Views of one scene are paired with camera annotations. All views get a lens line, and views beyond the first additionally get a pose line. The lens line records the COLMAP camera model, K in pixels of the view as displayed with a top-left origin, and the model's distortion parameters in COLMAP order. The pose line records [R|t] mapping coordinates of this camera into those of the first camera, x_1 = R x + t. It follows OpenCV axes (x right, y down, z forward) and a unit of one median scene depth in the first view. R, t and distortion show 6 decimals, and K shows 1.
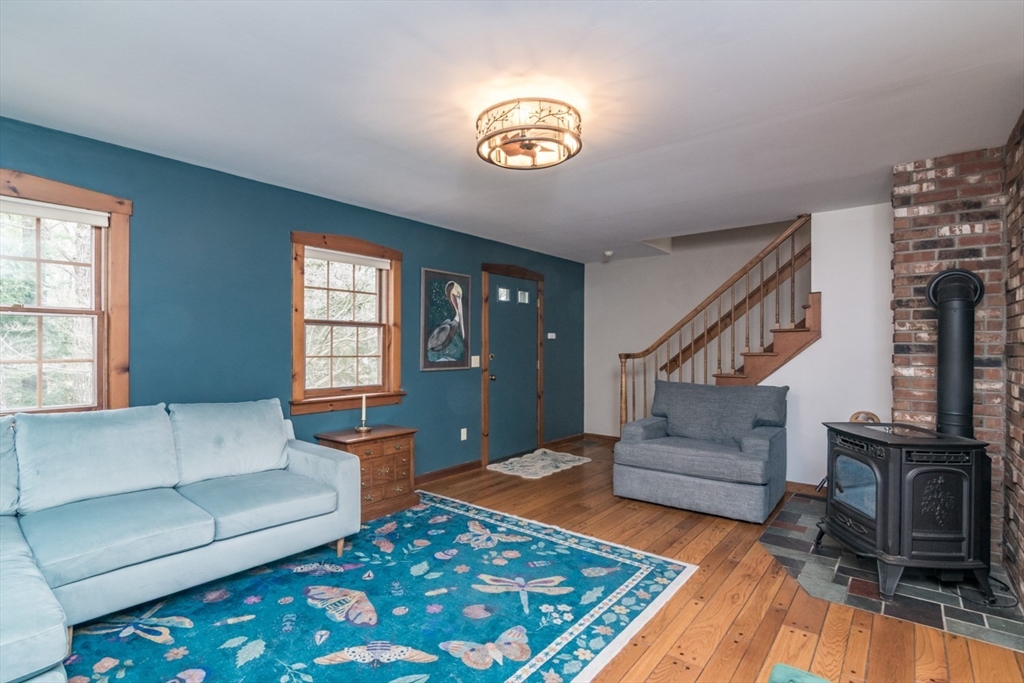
lens RADIAL K [[496.5, 0, 511.6], [0, 496.5, 345.7], [0, 0, 1]] dist [-0.000590, -0.000050]
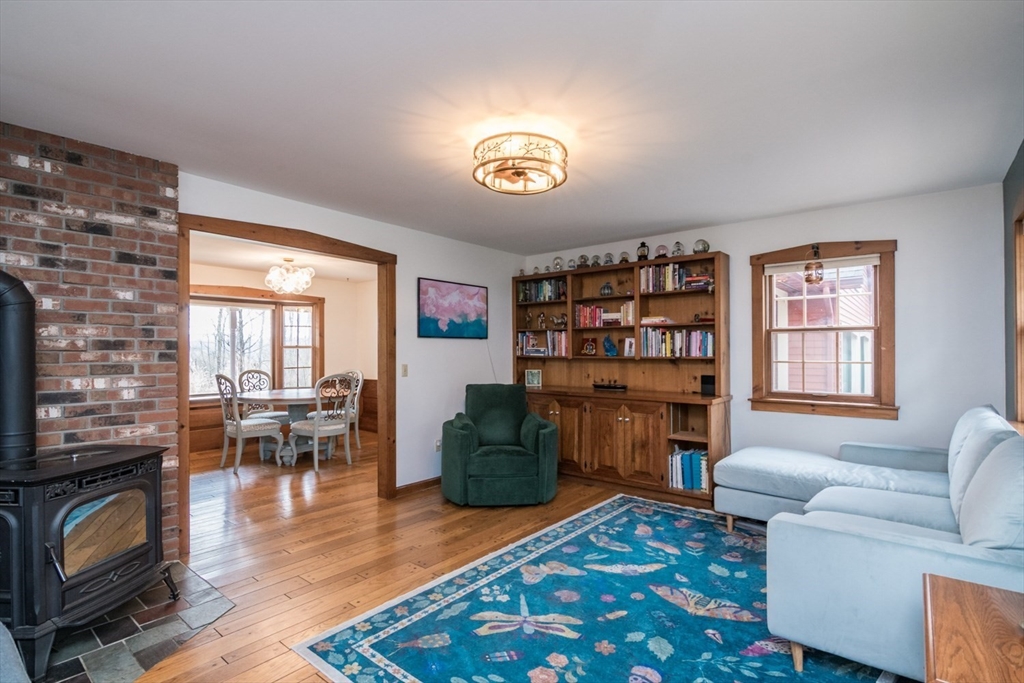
lens RADIAL K [[496.5, 0, 511.8], [0, 496.5, 348.2], [0, 0, 1]] dist [-0.000590, -0.000050]
pose [[-0.999948, 0.000006, 0.010244, 0.039952], [-0.000100, 0.999947, -0.010330, -0.000820], [-0.010244, -0.010331, -0.999894, 2.015086]]
